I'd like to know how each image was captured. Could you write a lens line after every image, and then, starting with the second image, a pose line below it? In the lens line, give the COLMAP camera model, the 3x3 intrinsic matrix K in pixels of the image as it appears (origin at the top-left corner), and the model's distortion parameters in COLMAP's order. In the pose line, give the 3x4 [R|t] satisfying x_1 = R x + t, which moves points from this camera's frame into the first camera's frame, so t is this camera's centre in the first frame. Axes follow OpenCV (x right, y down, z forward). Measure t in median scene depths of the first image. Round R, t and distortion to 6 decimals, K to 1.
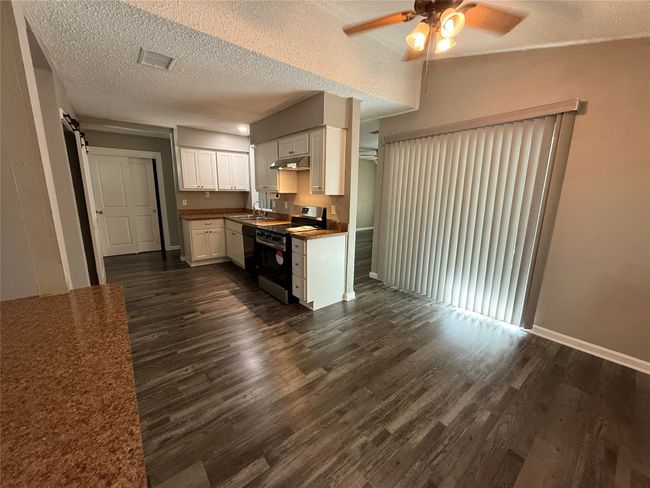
lens RADIAL K [[259.2, 0, 322.9], [0, 259.2, 242.0], [0, 0, 1]] dist [-0.000970, 0.000164]
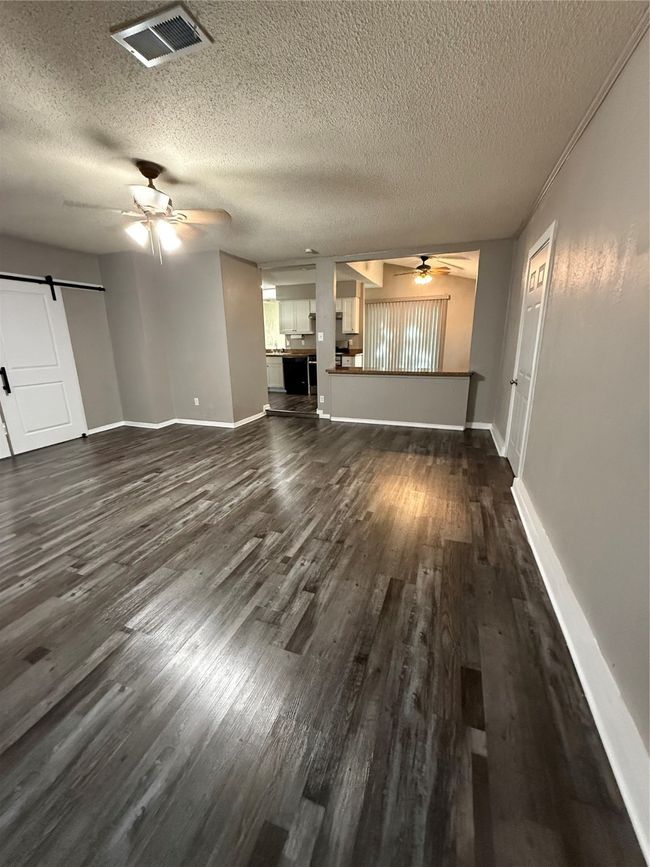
lens RADIAL K [[347.6, 0, 331.1], [0, 347.6, 432.2], [0, 0, 1]] dist [-0.002241, -0.000114]
pose [[0.845456, -0.164526, 0.508071, -2.749358], [0.130025, 0.986149, 0.102971, 0.444343], [-0.517975, -0.020995, 0.855138, -1.965576]]
